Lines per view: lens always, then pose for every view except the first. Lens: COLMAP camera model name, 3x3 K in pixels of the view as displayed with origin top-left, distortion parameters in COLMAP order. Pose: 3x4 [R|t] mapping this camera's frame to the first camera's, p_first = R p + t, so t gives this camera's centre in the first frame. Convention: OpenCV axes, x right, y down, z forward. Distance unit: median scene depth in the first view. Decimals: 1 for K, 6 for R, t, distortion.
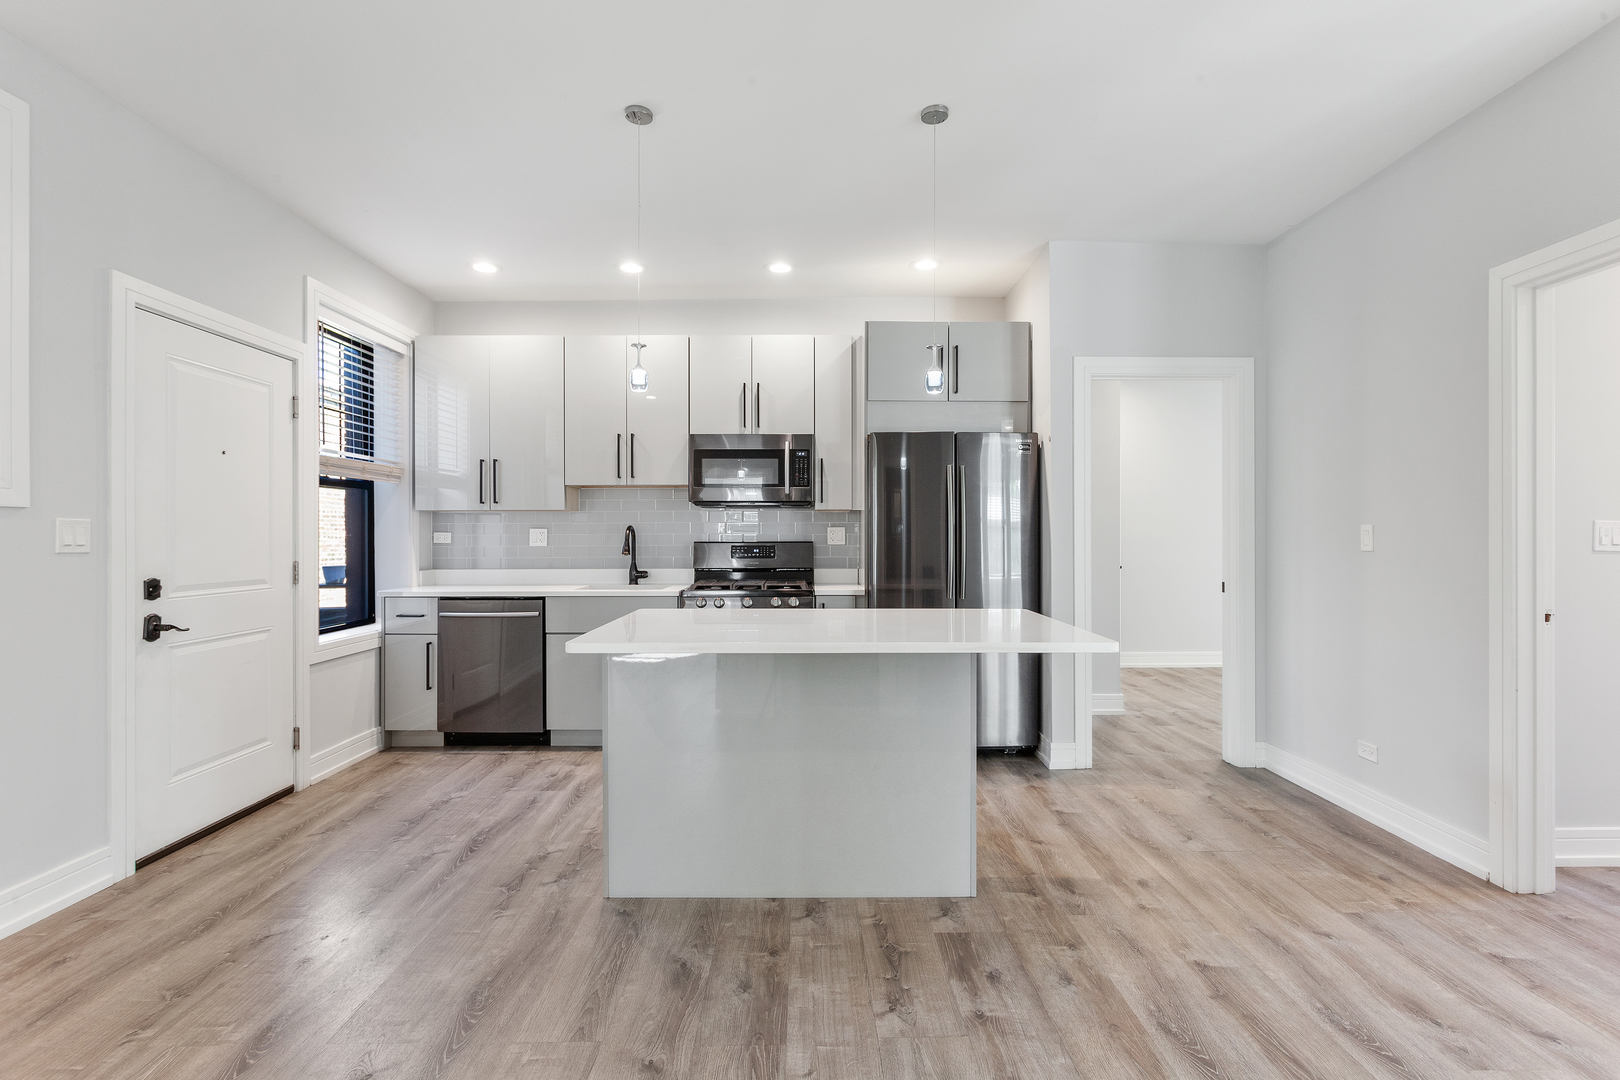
lens RADIAL K [[769.0, 0, 815.7], [0, 769.0, 537.6], [0, 0, 1]] dist [0.001102, 0.000482]
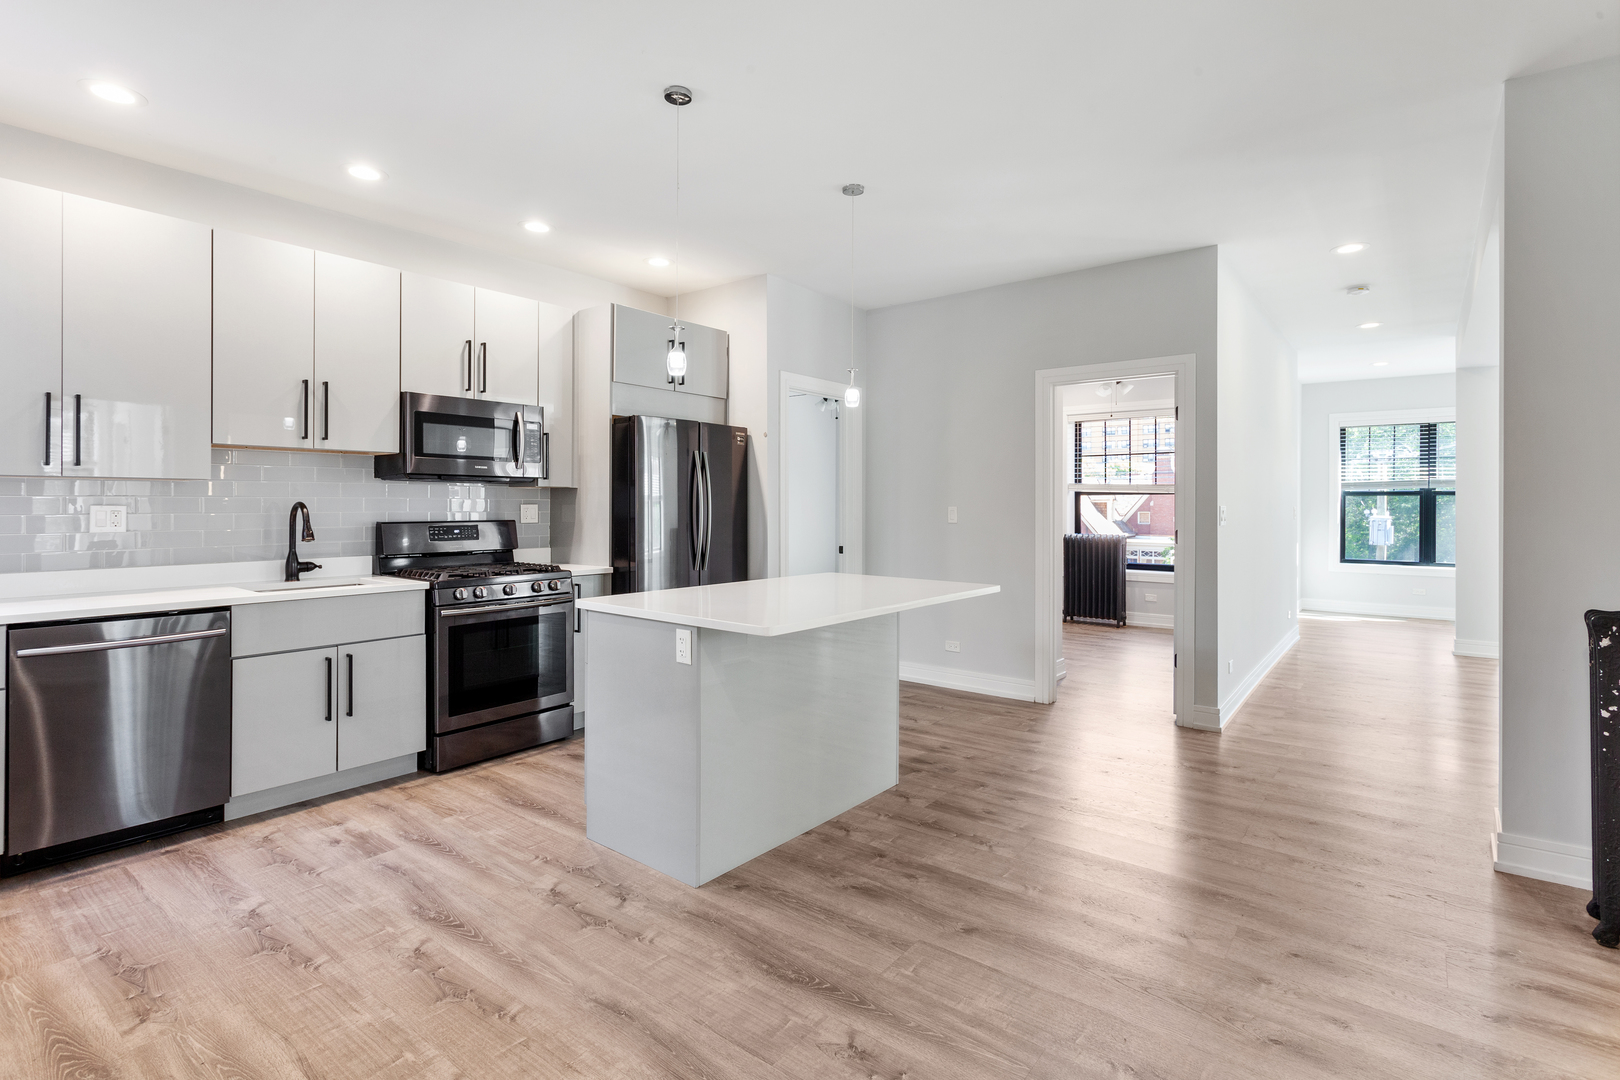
lens RADIAL K [[779.1, 0, 812.9], [0, 779.1, 504.0], [0, 0, 1]] dist [0.004730, 0.000868]
pose [[0.627654, 0.003055, 0.778486, -0.762663], [-0.001306, 0.999995, -0.002872, -0.018020], [-0.778491, 0.000786, 0.627655, 0.200808]]
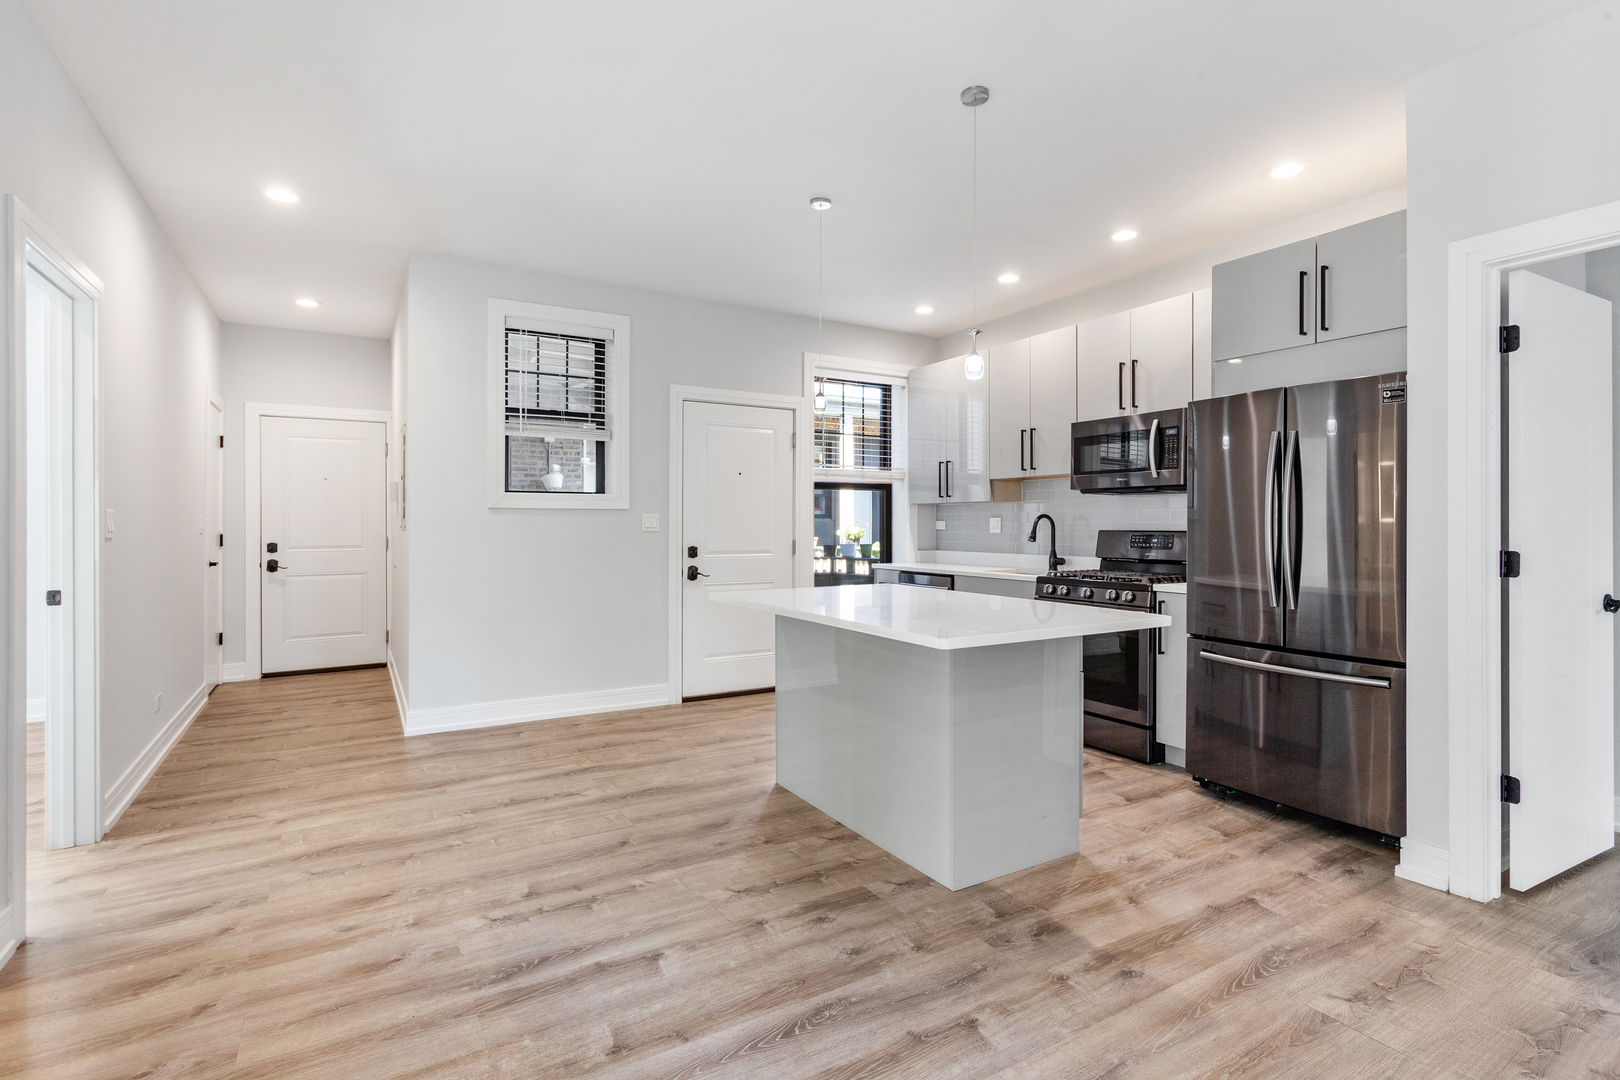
lens RADIAL K [[784.6, 0, 812.5], [0, 784.6, 524.9], [0, 0, 1]] dist [-0.001301, 0.000173]
pose [[0.499813, 0.003115, -0.866128, 0.782078], [-0.005061, 0.999987, 0.000676, -0.000407], [0.866118, 0.004045, 0.499823, 0.272022]]
